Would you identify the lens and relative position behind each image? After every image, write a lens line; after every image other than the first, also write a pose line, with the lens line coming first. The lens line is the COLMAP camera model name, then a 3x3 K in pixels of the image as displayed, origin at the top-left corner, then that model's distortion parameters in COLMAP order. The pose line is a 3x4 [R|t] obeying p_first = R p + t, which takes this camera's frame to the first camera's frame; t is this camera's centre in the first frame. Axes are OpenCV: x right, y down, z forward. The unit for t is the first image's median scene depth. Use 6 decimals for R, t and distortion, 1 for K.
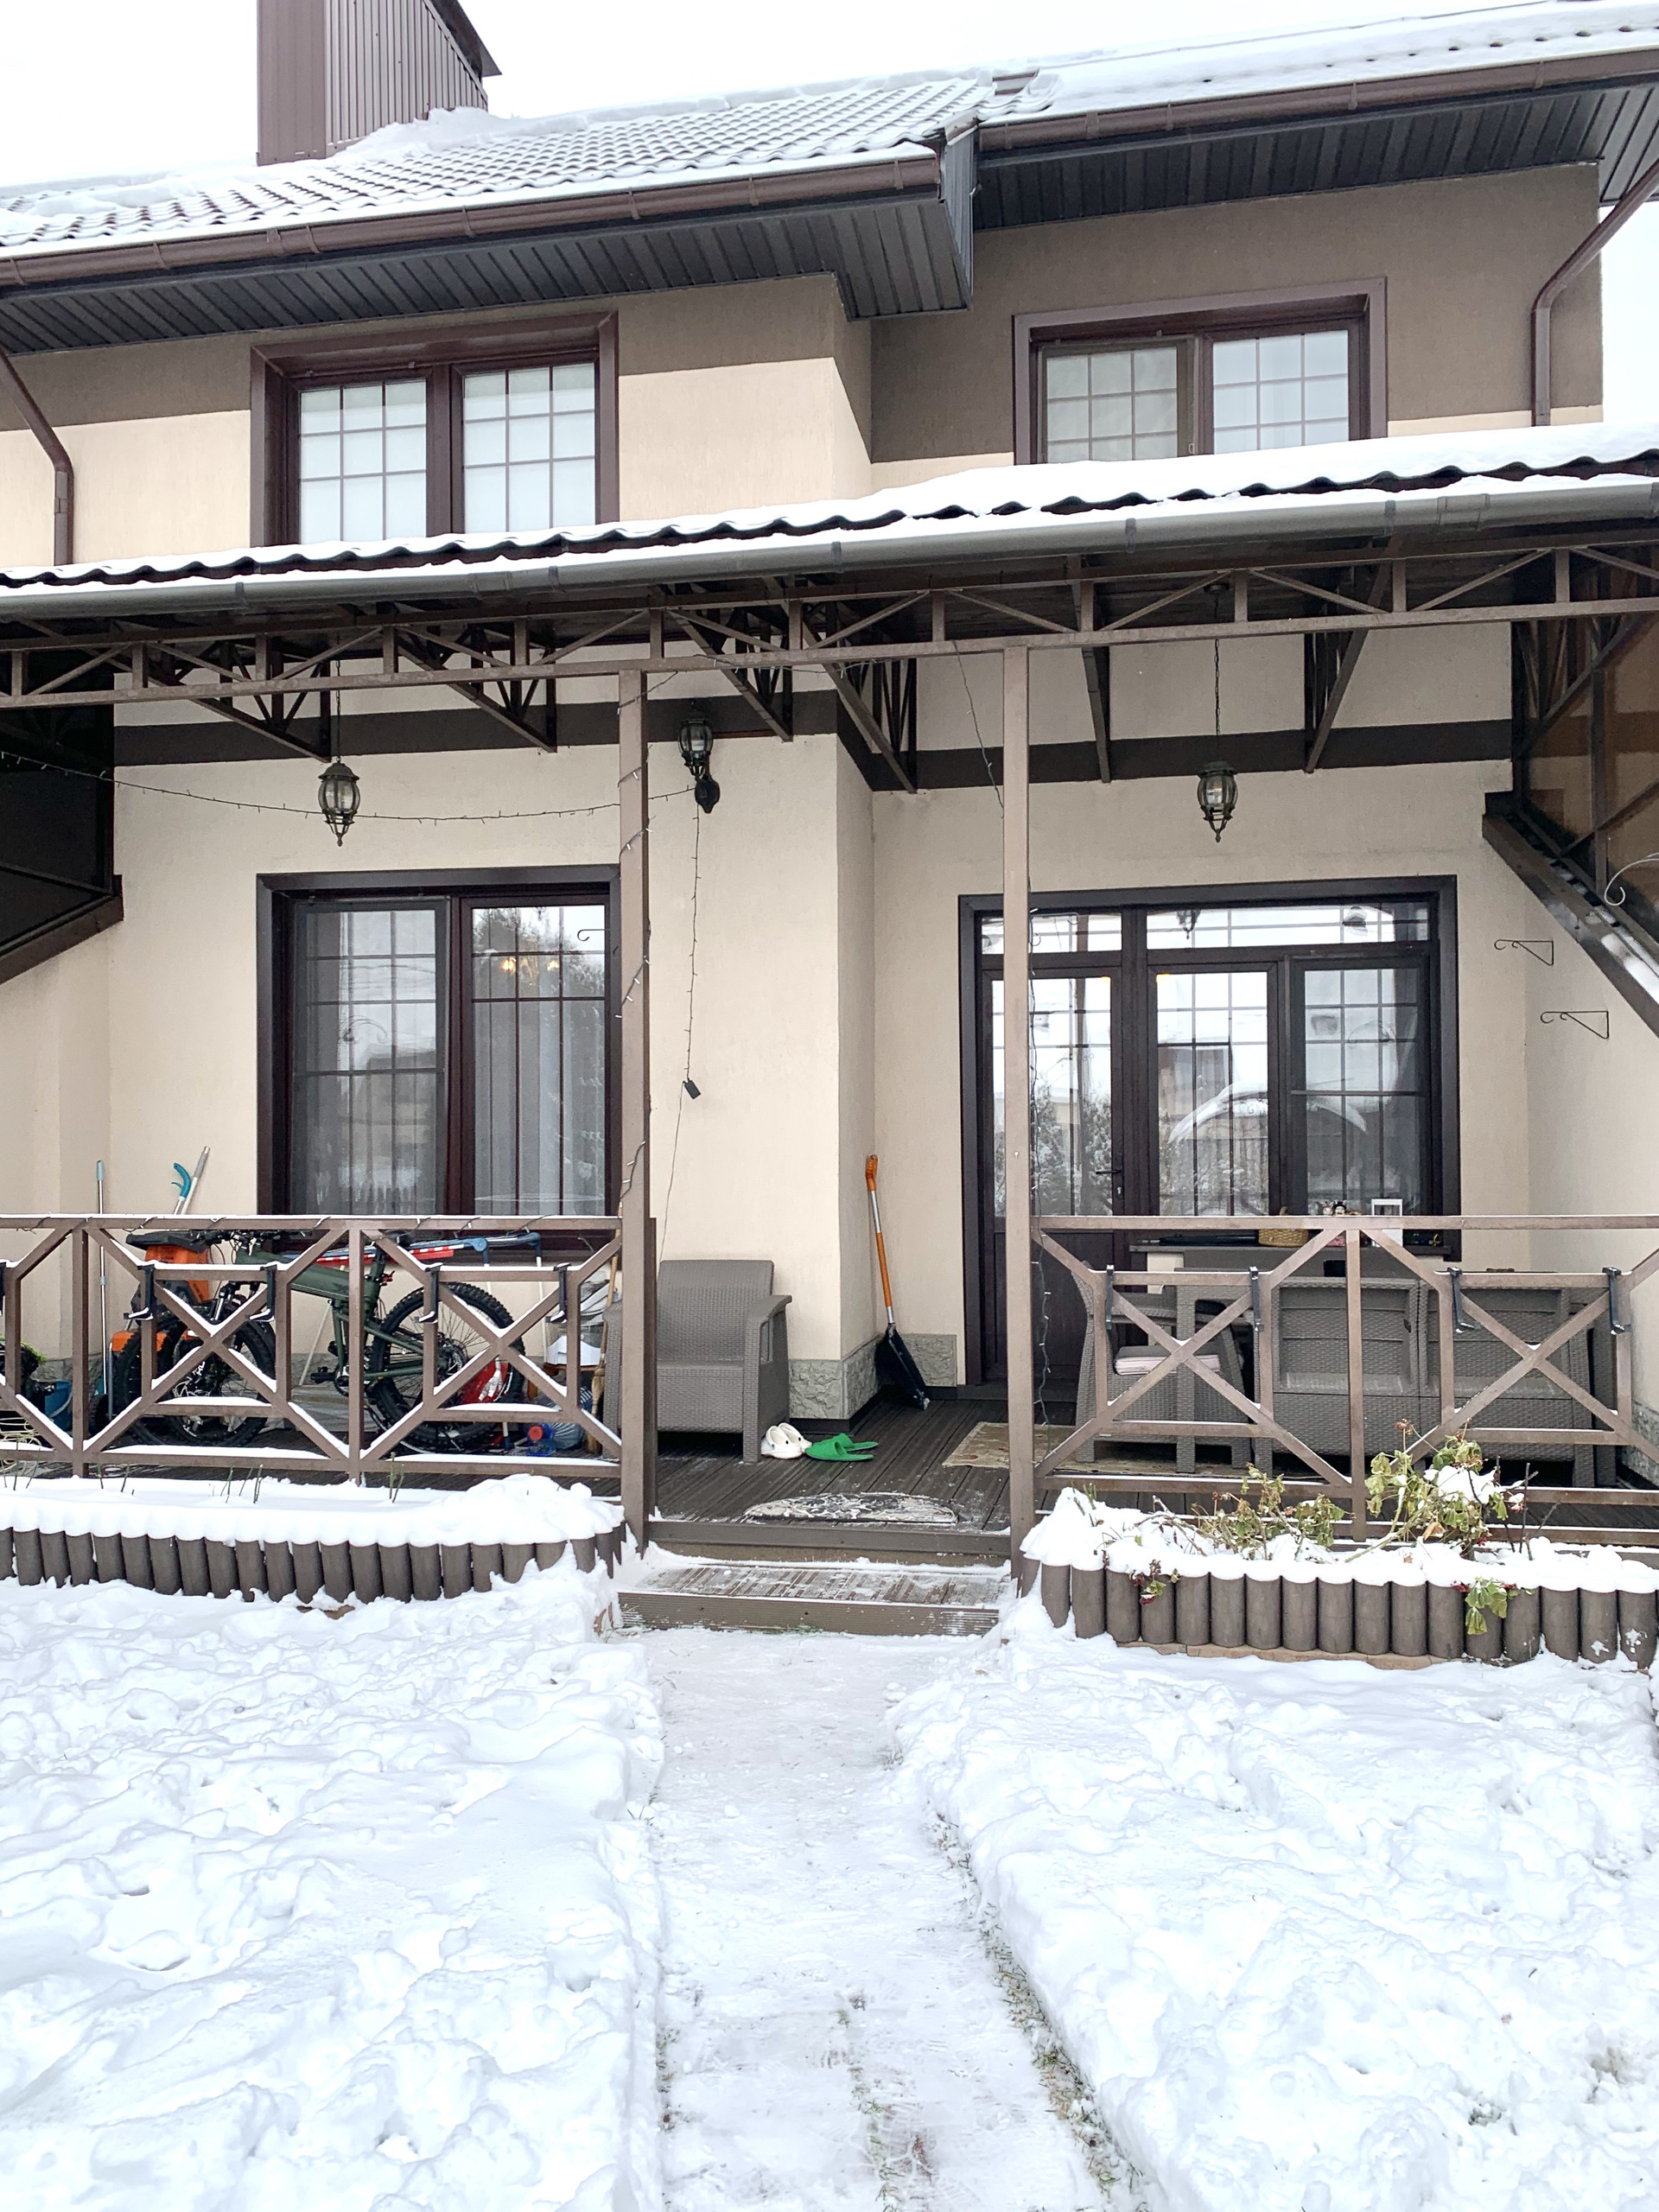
lens RADIAL K [[1714.9, 0, 824.9], [0, 1714.9, 1135.3], [0, 0, 1]] dist [0.028857, -0.016805]
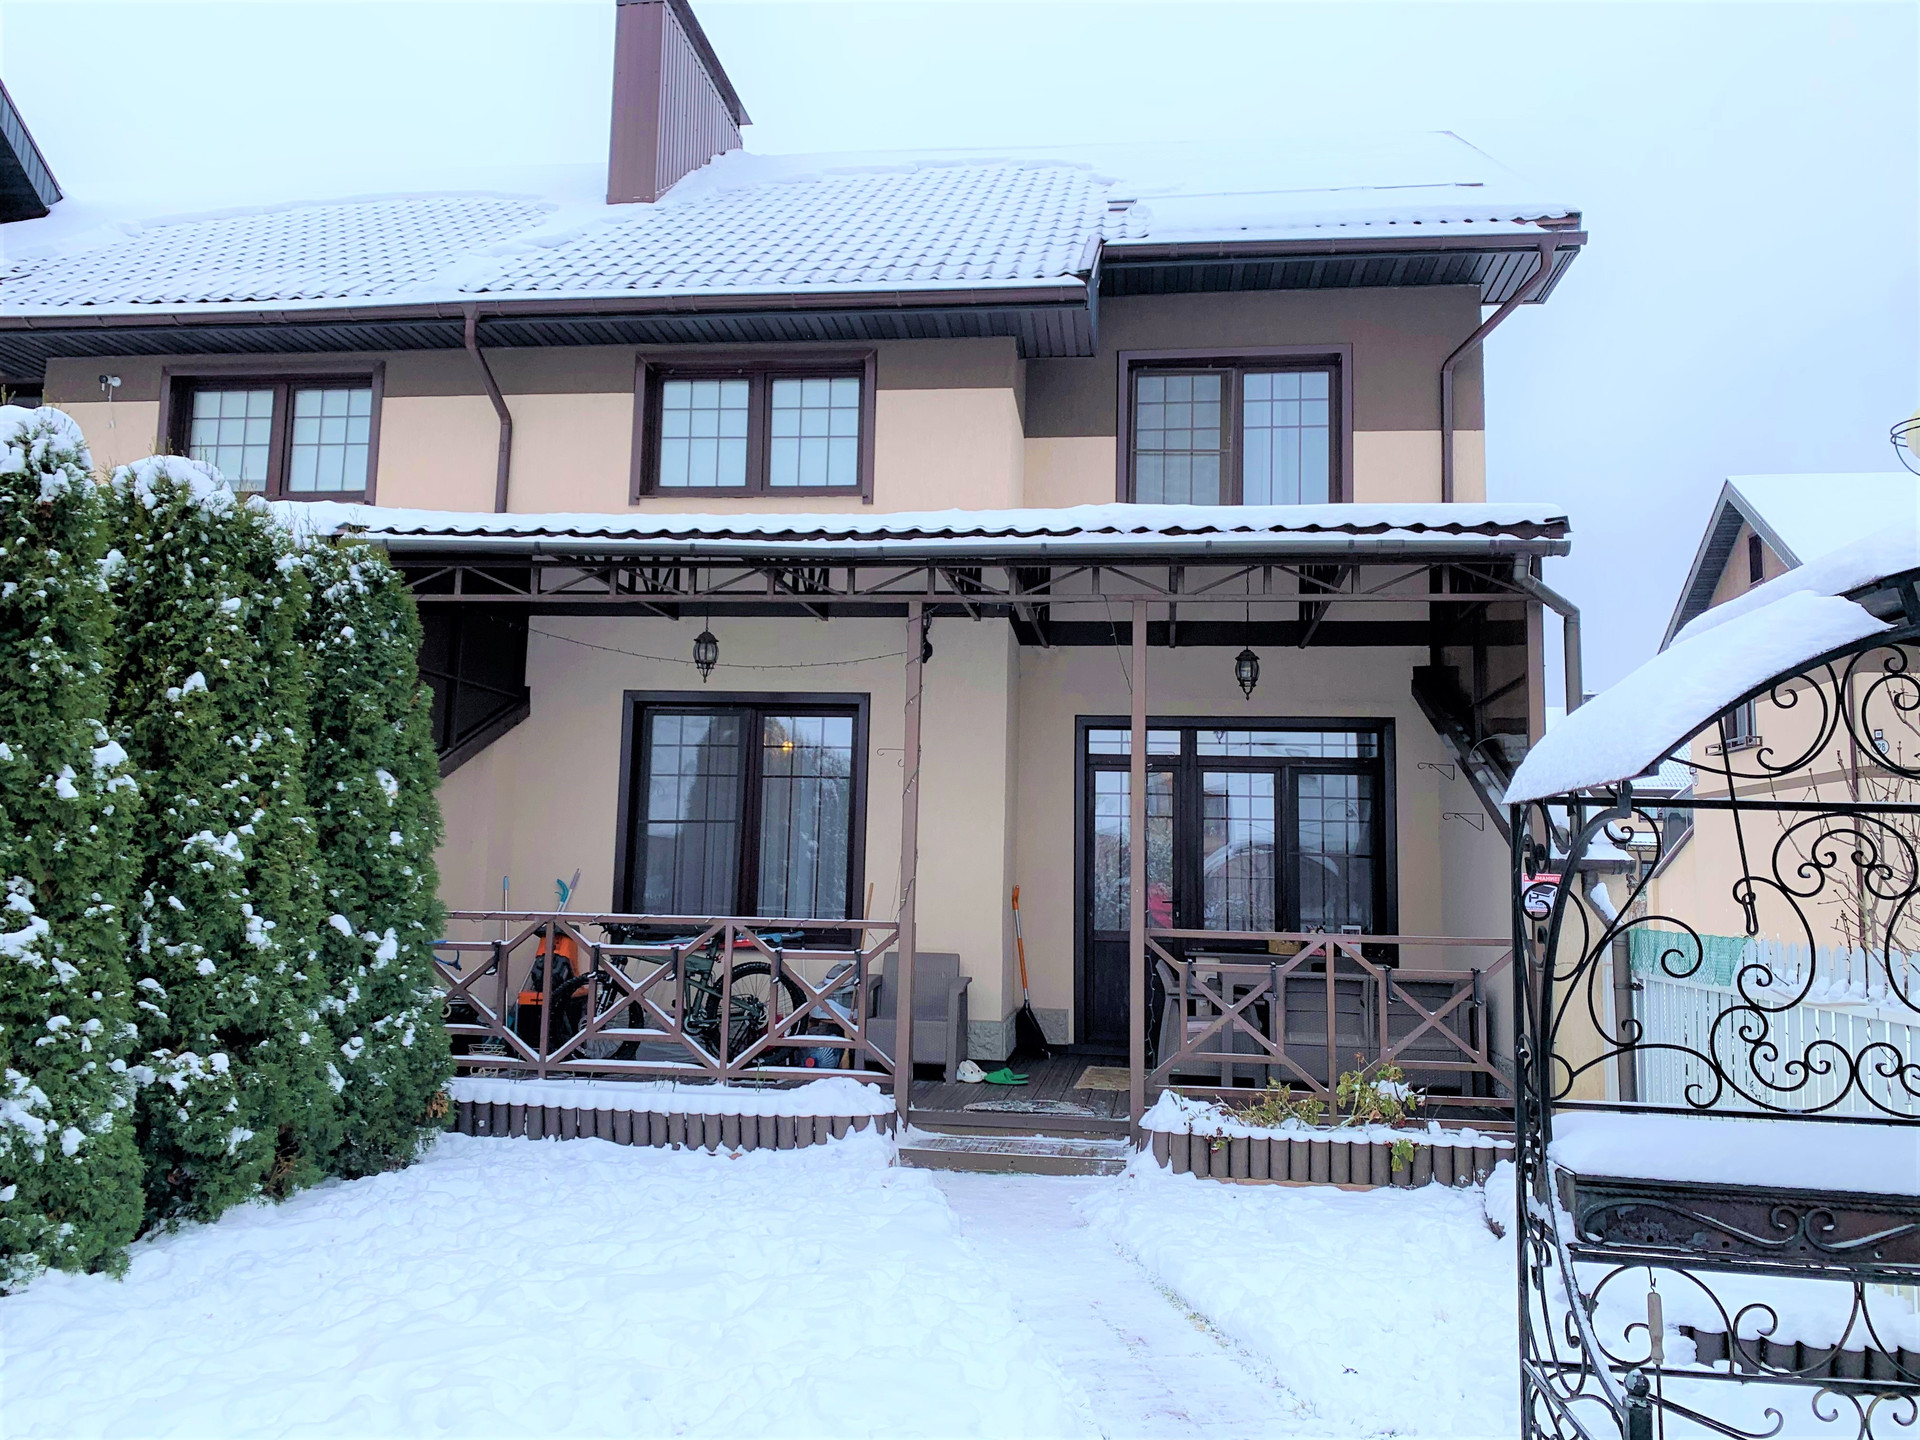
lens RADIAL K [[1454.0, 0, 970.0], [0, 1454.0, 715.6], [0, 0, 1]] dist [0.065414, -0.110213]
pose [[0.997896, 0.035021, 0.054557, -0.124469], [-0.029511, 0.994679, -0.098707, -0.013799], [-0.057724, 0.096889, 0.993620, -0.402857]]
